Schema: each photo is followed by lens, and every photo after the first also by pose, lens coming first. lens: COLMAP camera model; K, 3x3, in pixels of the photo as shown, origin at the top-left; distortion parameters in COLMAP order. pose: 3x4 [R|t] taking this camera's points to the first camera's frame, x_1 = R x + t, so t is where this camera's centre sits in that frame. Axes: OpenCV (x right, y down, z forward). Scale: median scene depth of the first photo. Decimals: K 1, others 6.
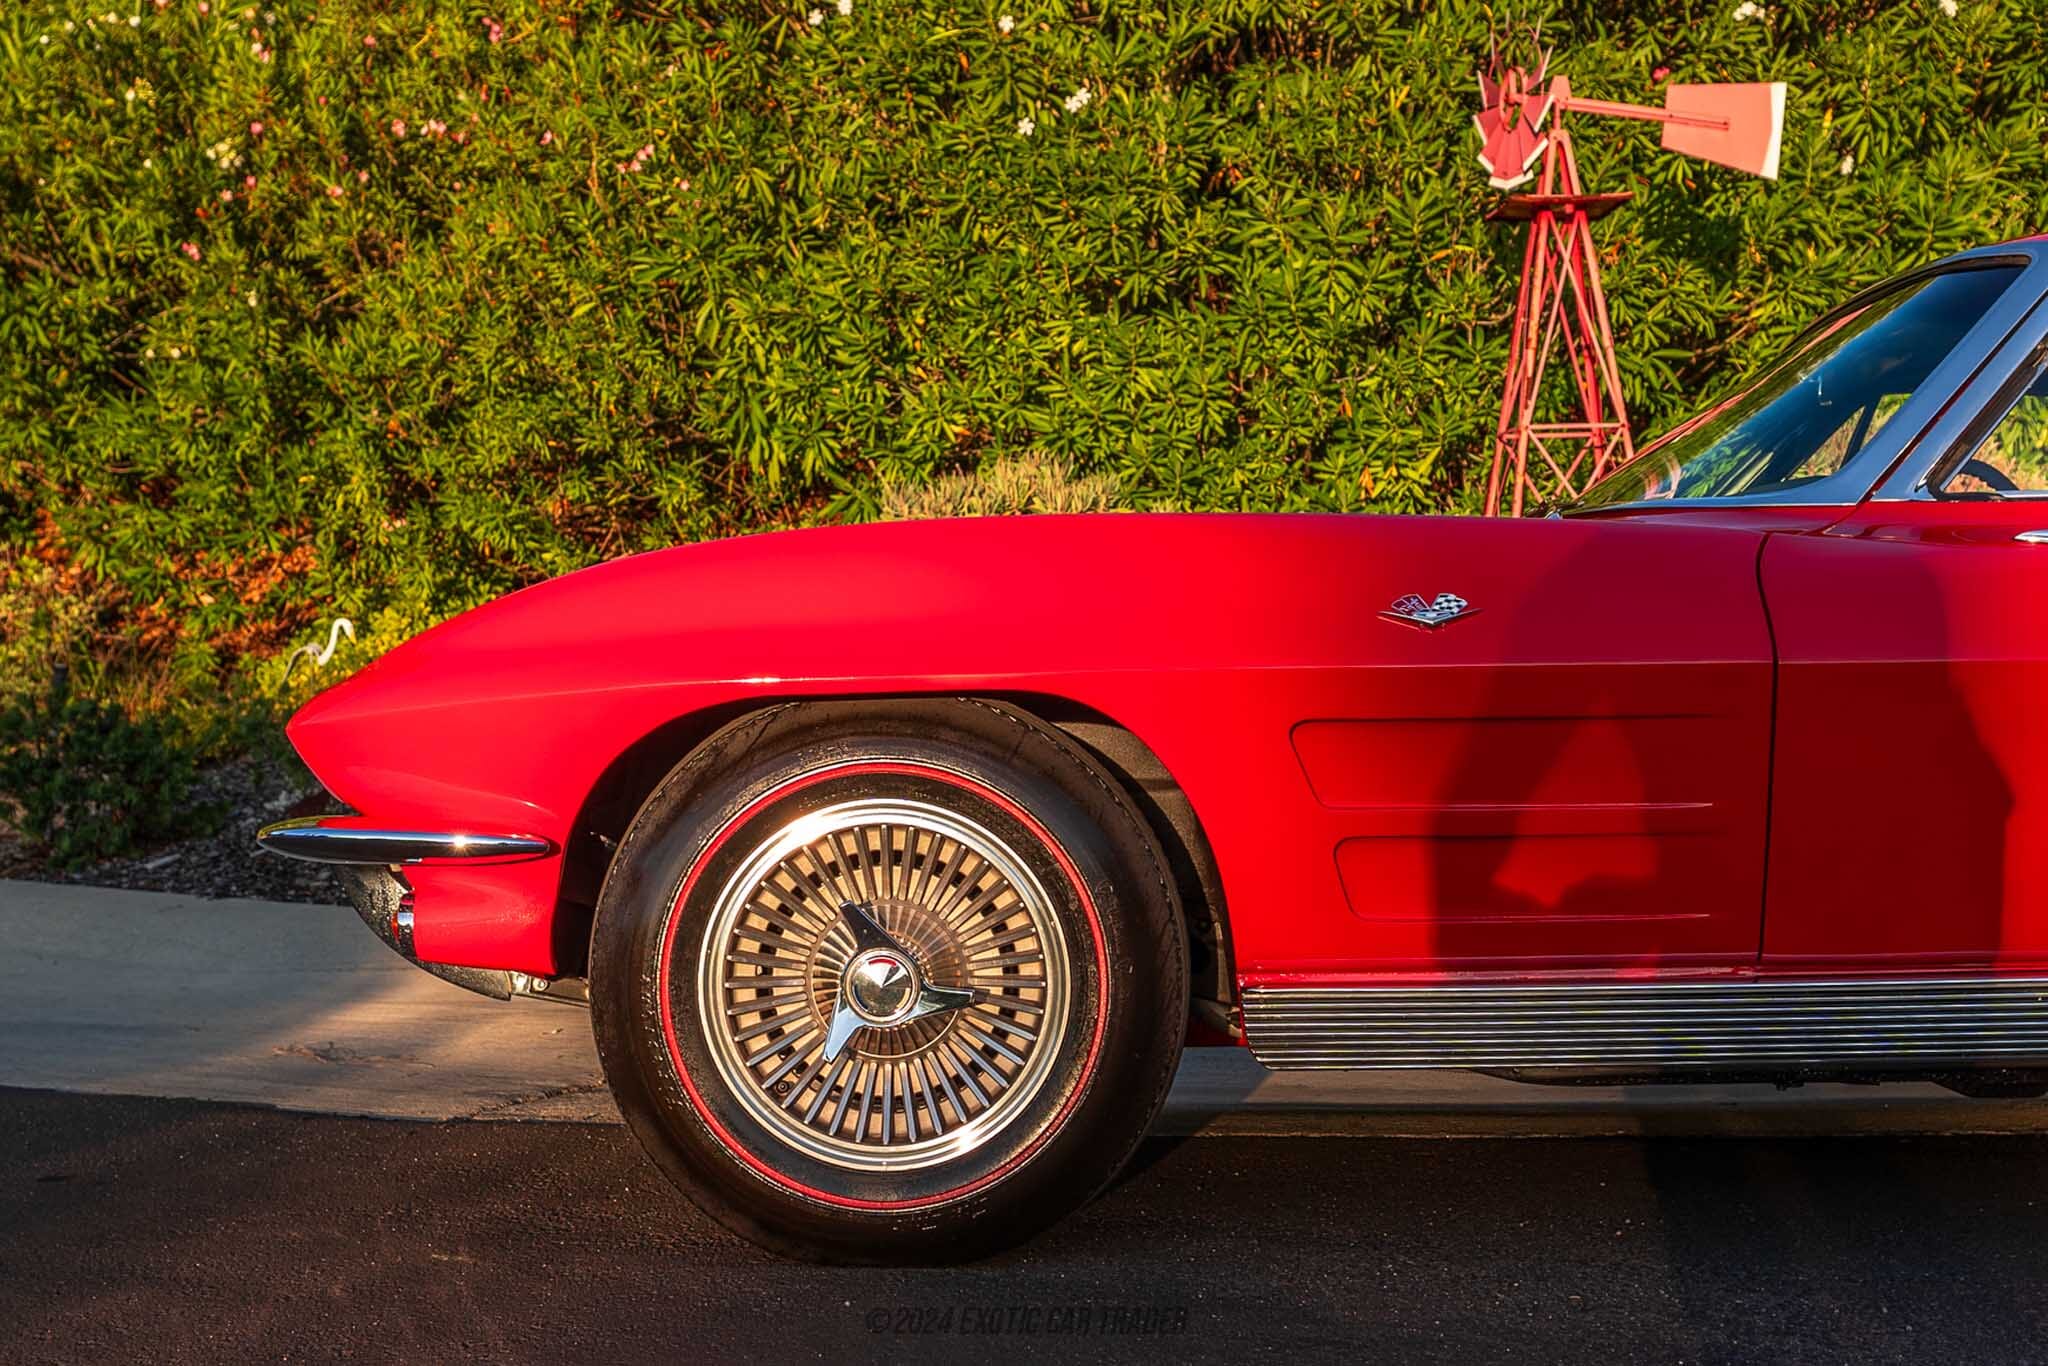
lens RADIAL K [[2134.1, 0, 1011.2], [0, 2134.1, 734.5], [0, 0, 1]] dist [0.000752, 0.000000]
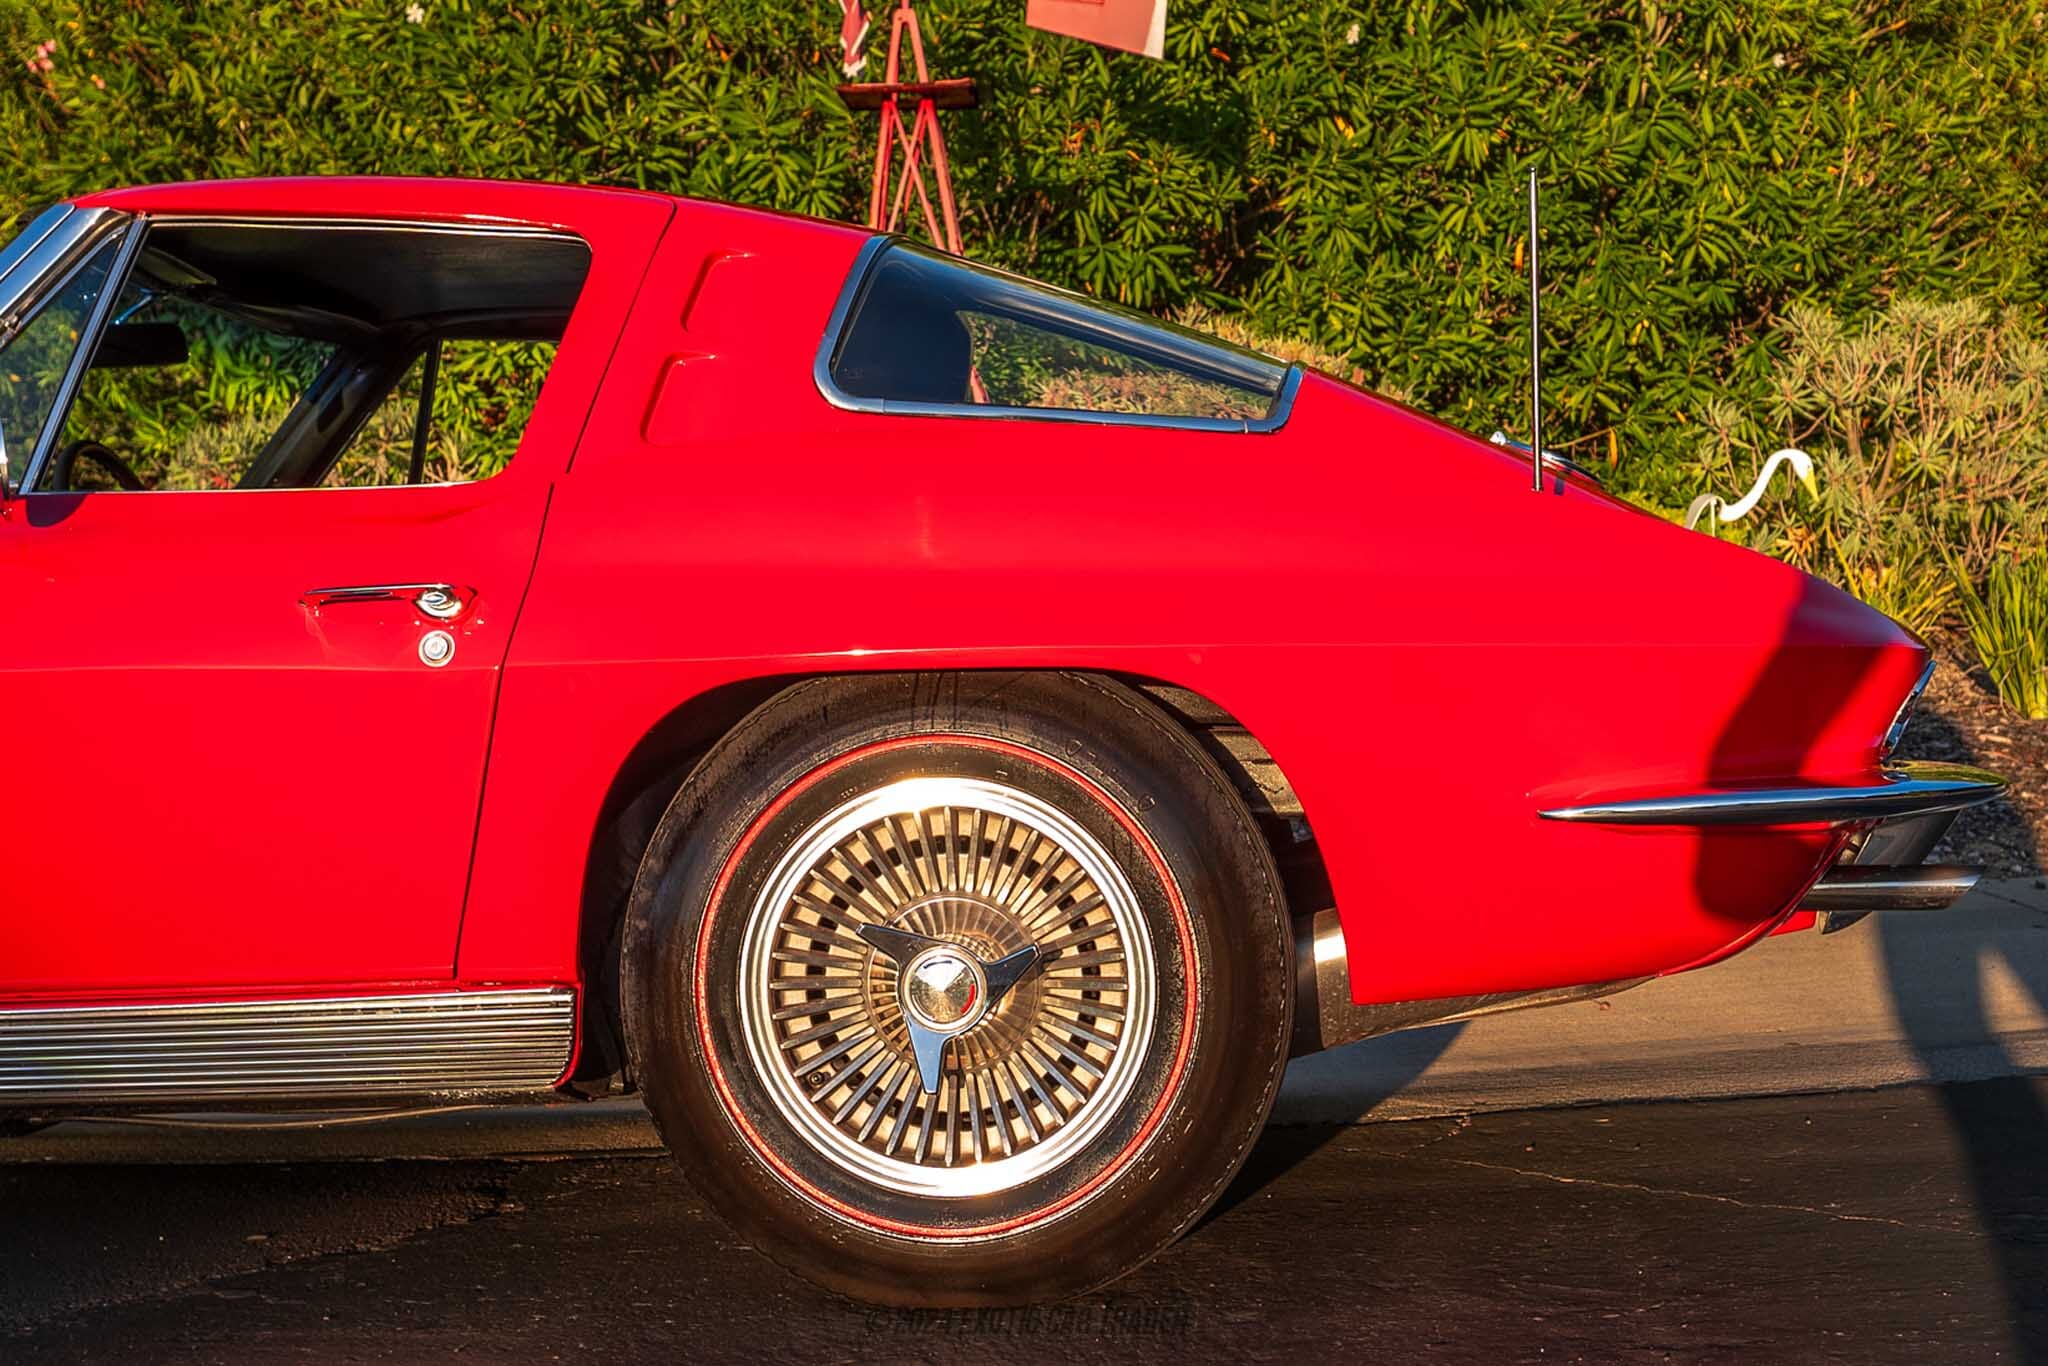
lens RADIAL K [[2374.1, 0, 1021.9], [0, 2374.1, 687.5], [0, 0, 1]] dist [-0.000873, 0.000000]
pose [[0.999105, -0.011813, -0.040610, 0.279278], [0.012366, 0.999834, 0.013391, -0.009335], [0.040445, -0.013881, 0.999085, 0.003502]]
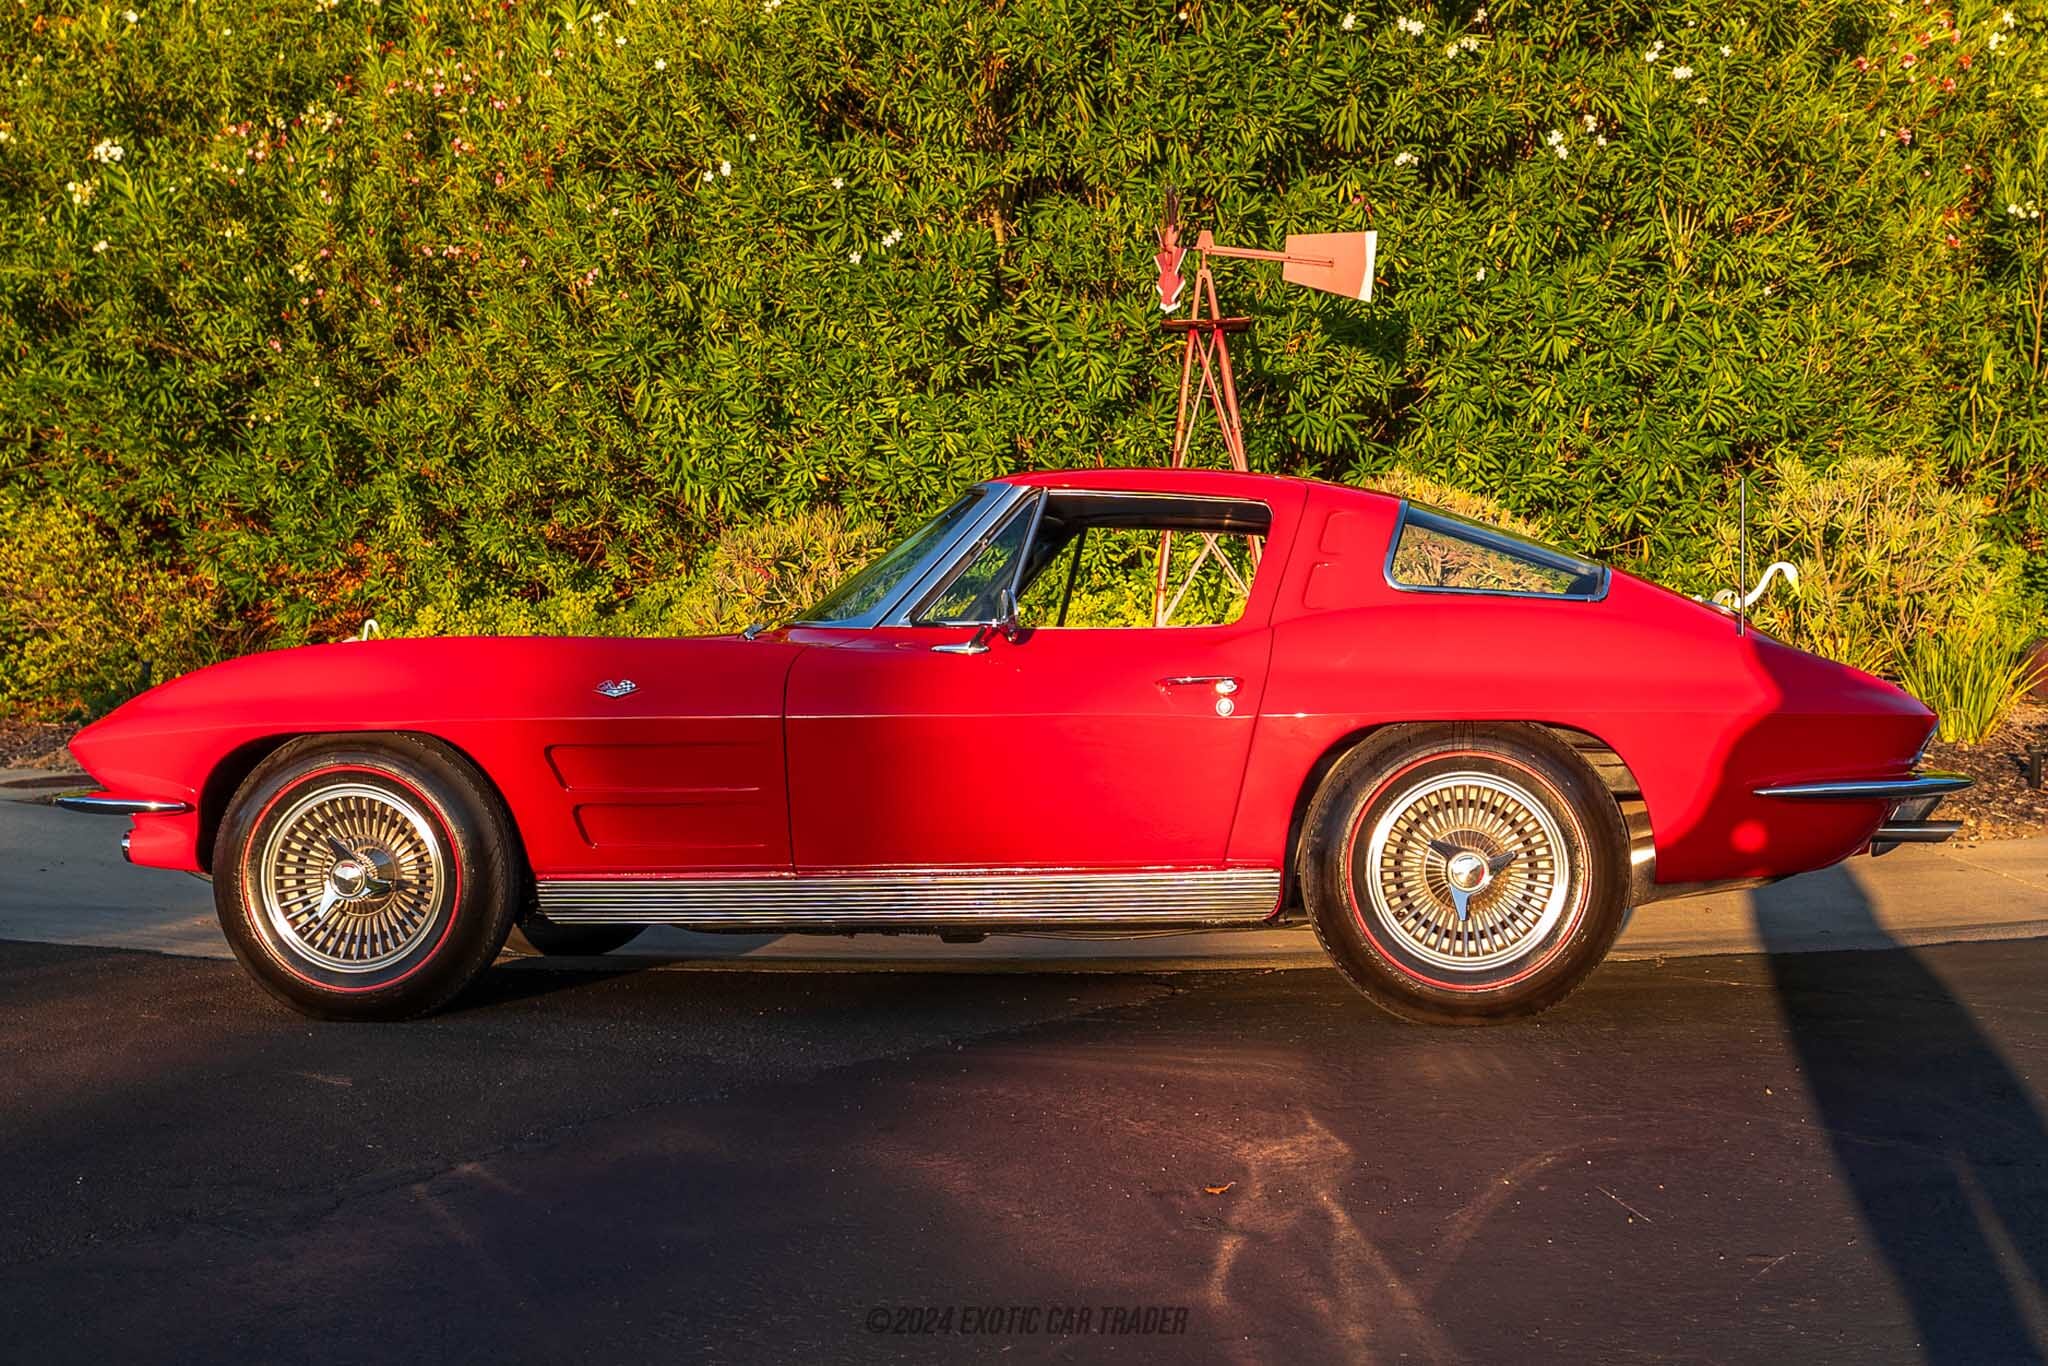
lens RADIAL K [[1921.5, 0, 1029.1], [0, 1921.5, 675.7], [0, 0, 1]] dist [0.000728, 0.000000]
pose [[0.997846, -0.000405, -0.065603, 0.183198], [0.000509, 0.999999, 0.001574, -0.019479], [0.065602, -0.001604, 0.997845, -0.197131]]
